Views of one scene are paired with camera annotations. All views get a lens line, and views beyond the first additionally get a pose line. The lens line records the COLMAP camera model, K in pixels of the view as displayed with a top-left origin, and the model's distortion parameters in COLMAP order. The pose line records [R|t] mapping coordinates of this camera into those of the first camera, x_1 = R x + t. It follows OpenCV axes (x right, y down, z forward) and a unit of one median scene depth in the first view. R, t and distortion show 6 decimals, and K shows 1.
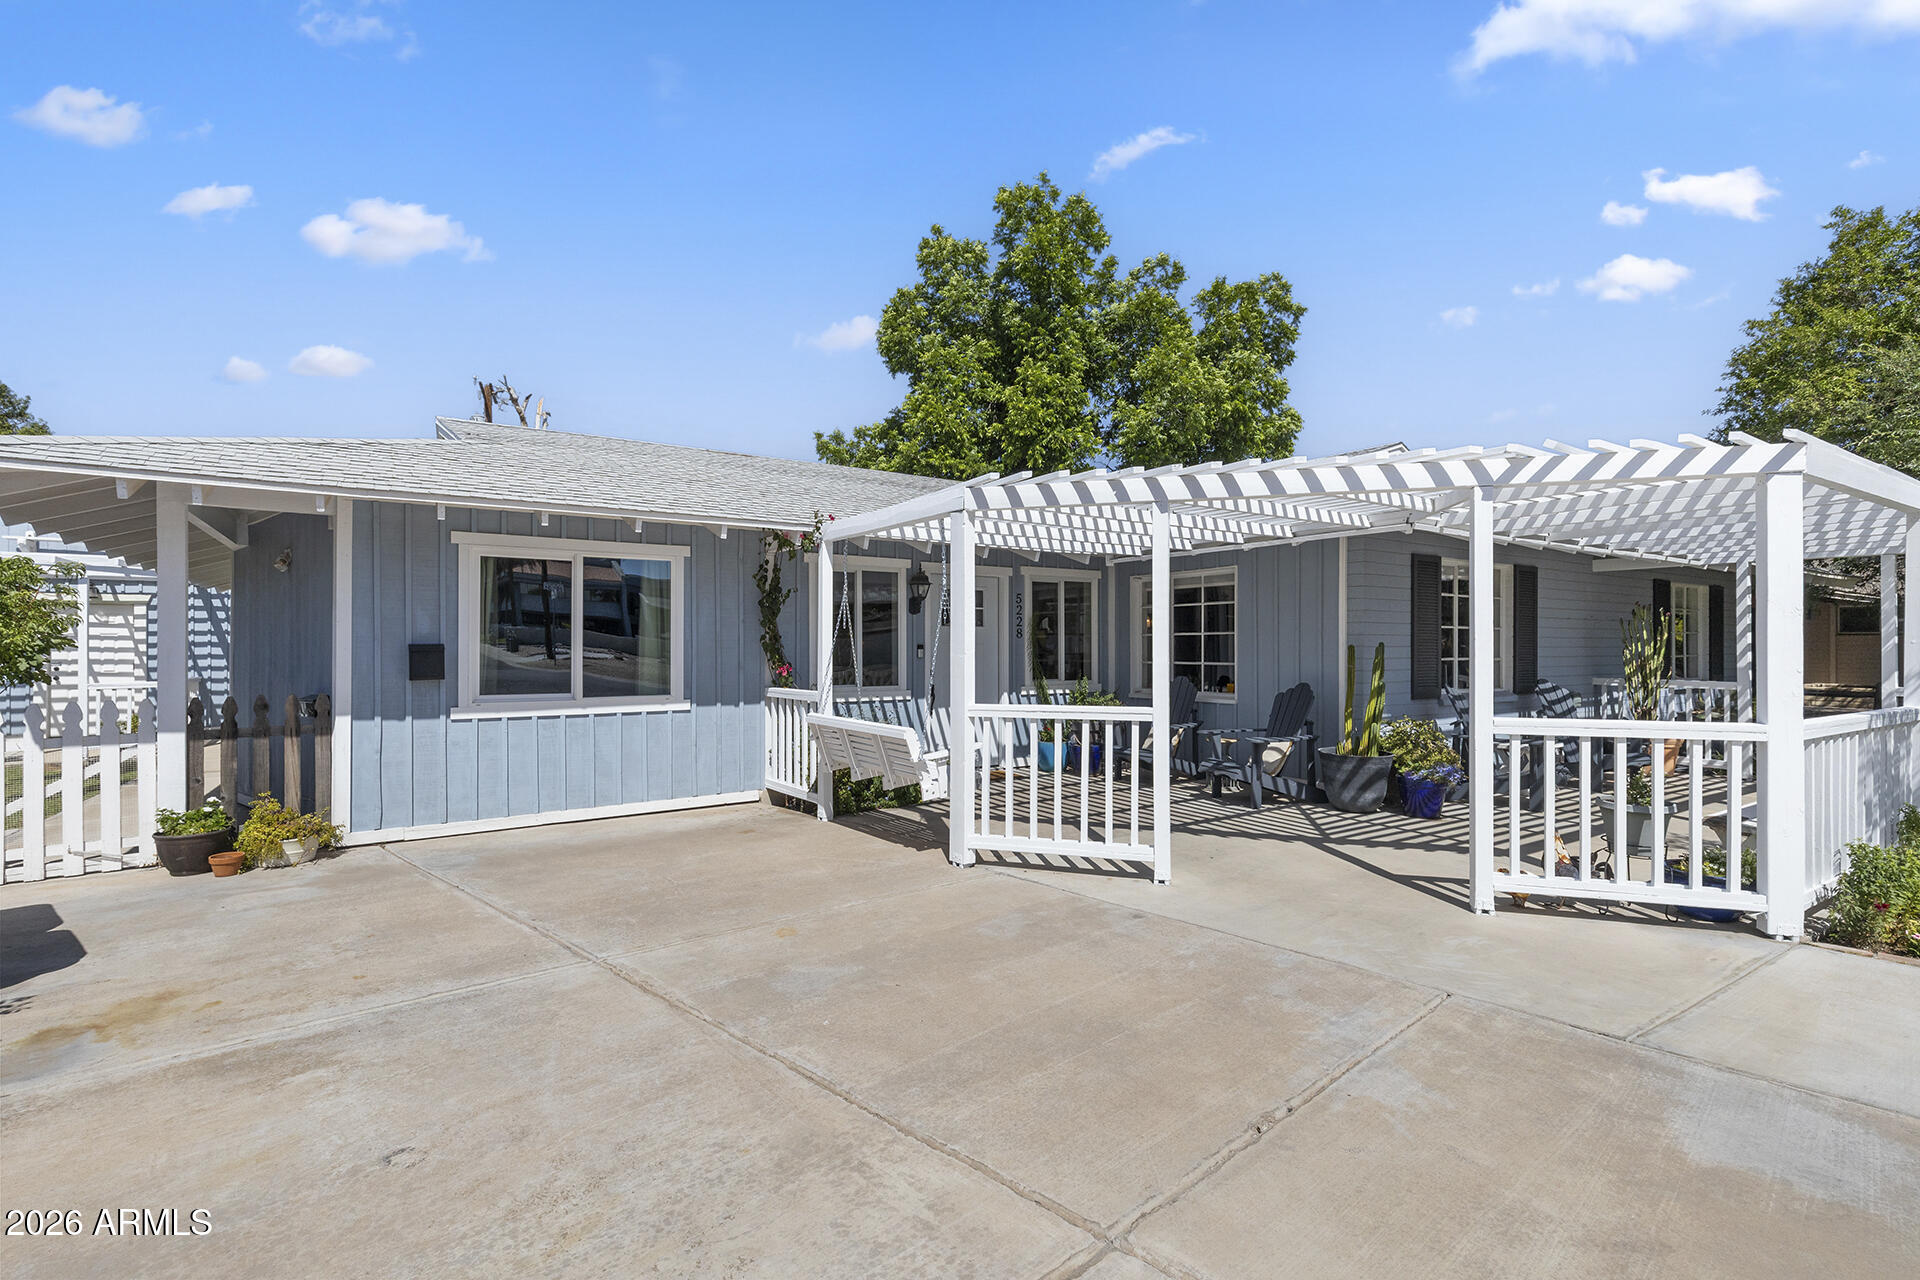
lens RADIAL K [[880.9, 0, 960.2], [0, 880.9, 639.8], [0, 0, 1]] dist [0.008022, -0.001025]
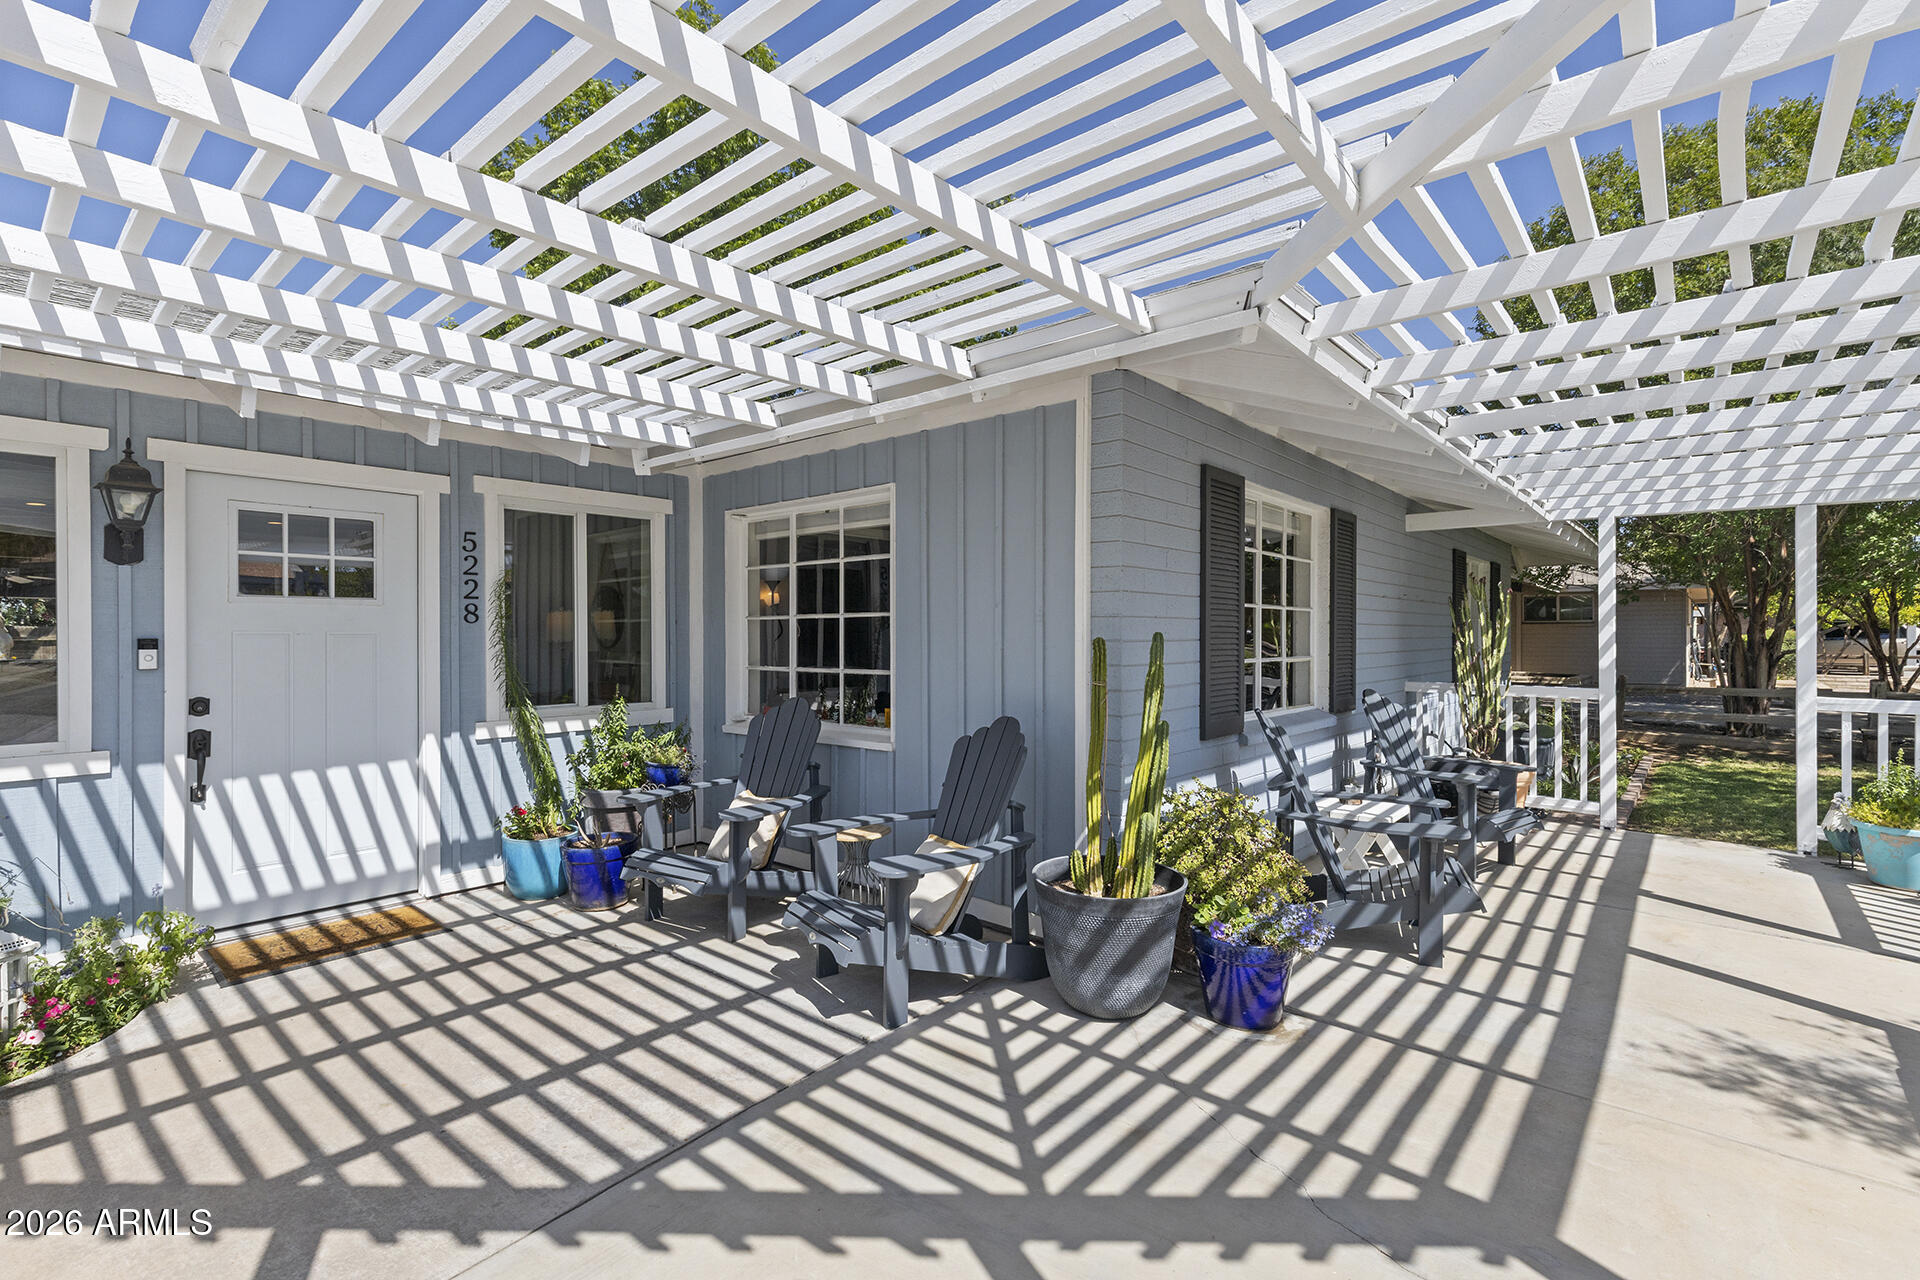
lens RADIAL K [[880.9, 0, 944.1], [0, 880.9, 641.1], [0, 0, 1]] dist [0.008022, -0.001025]
pose [[0.966506, -0.003140, 0.256624, 0.210453], [-0.001073, 0.999867, 0.016275, 0.000006], [-0.256641, -0.016006, 0.966374, 0.493030]]
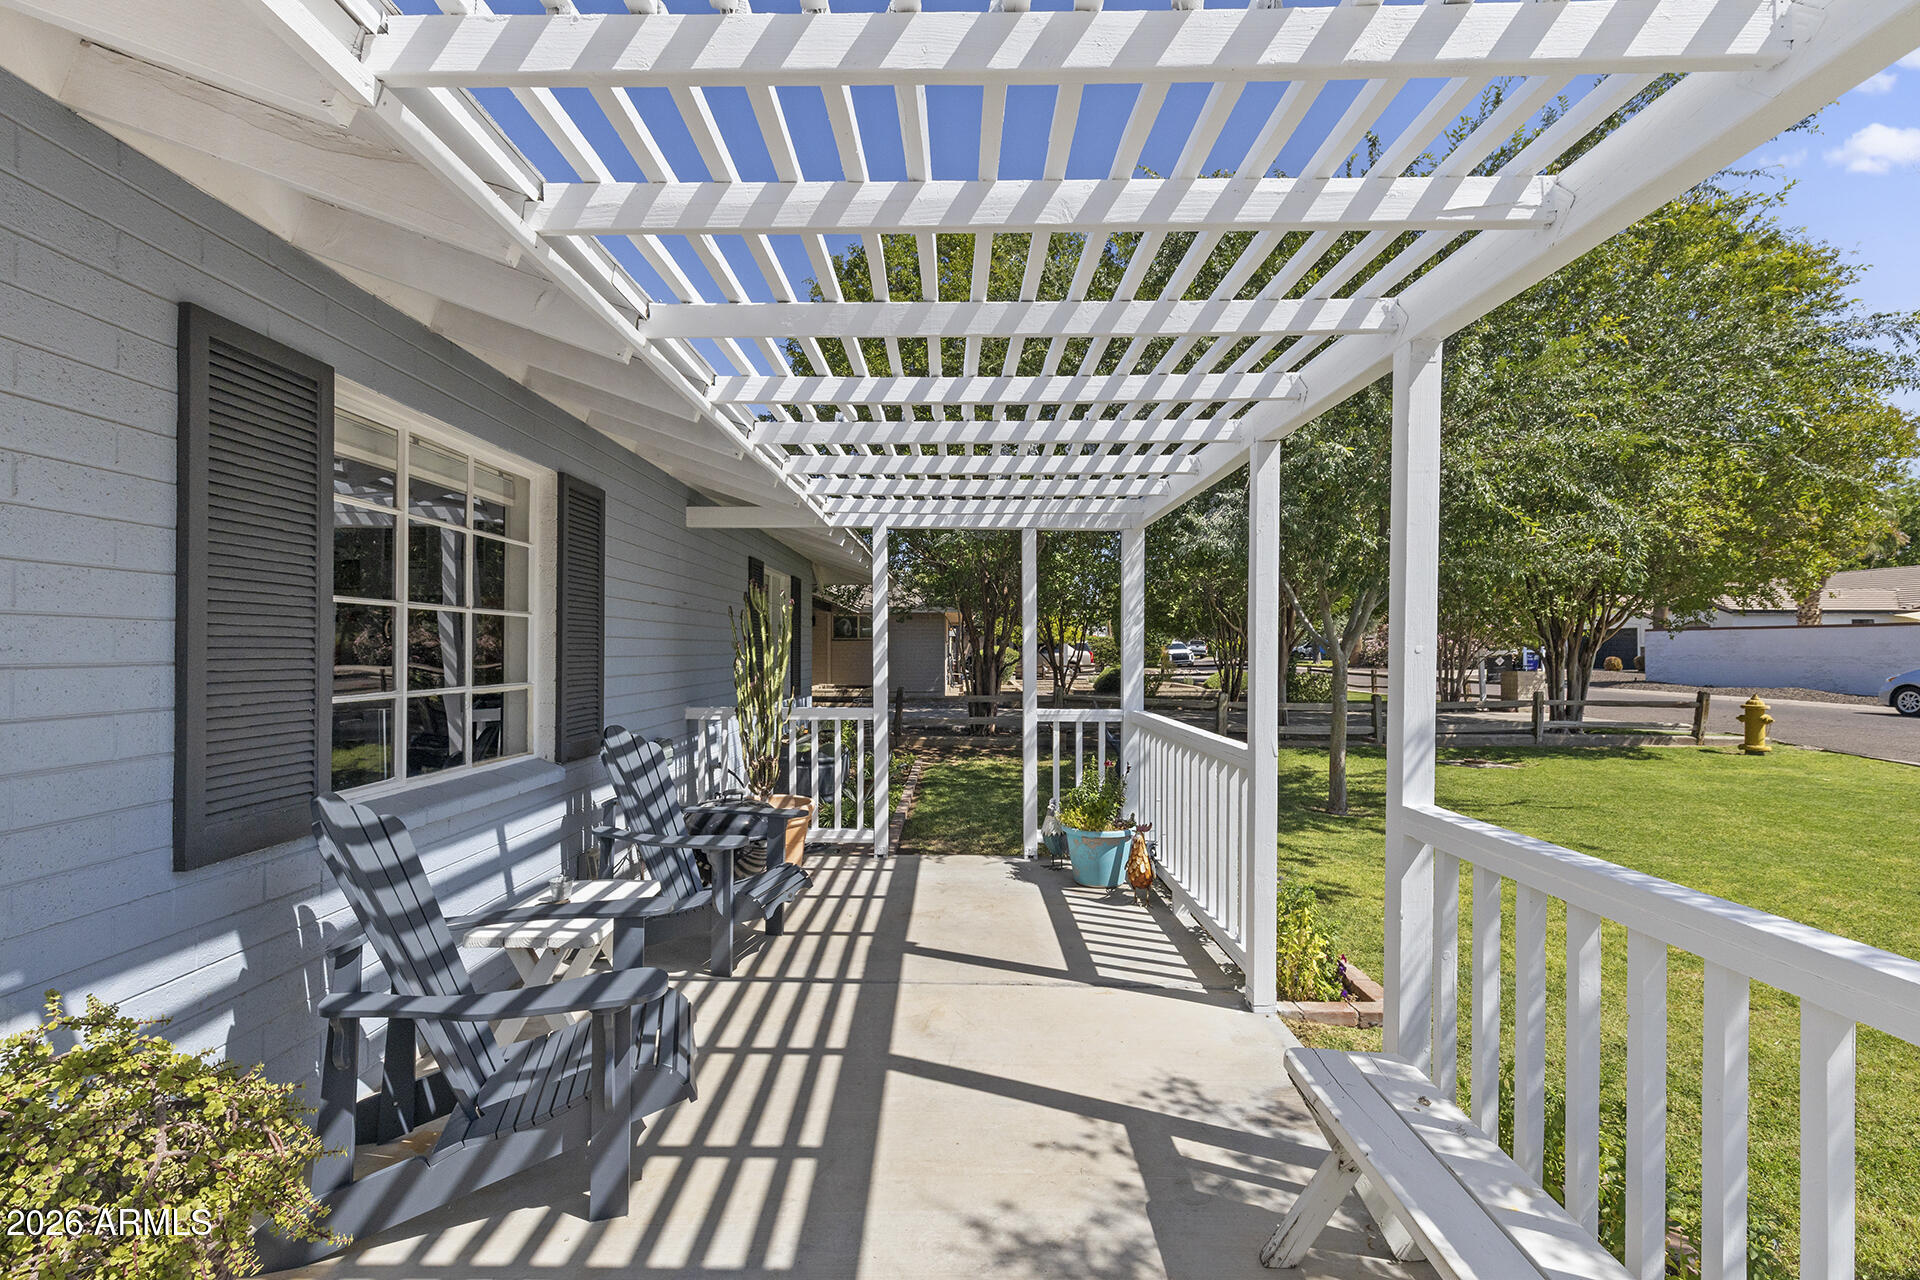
lens RADIAL K [[880.9, 0, 954.4], [0, 880.9, 652.1], [0, 0, 1]] dist [0.008022, -0.001025]
pose [[0.567061, -0.002888, 0.823671, 0.403119], [-0.007325, 0.999937, 0.008549, 0.000229], [-0.823643, -0.010881, 0.567004, 0.628218]]
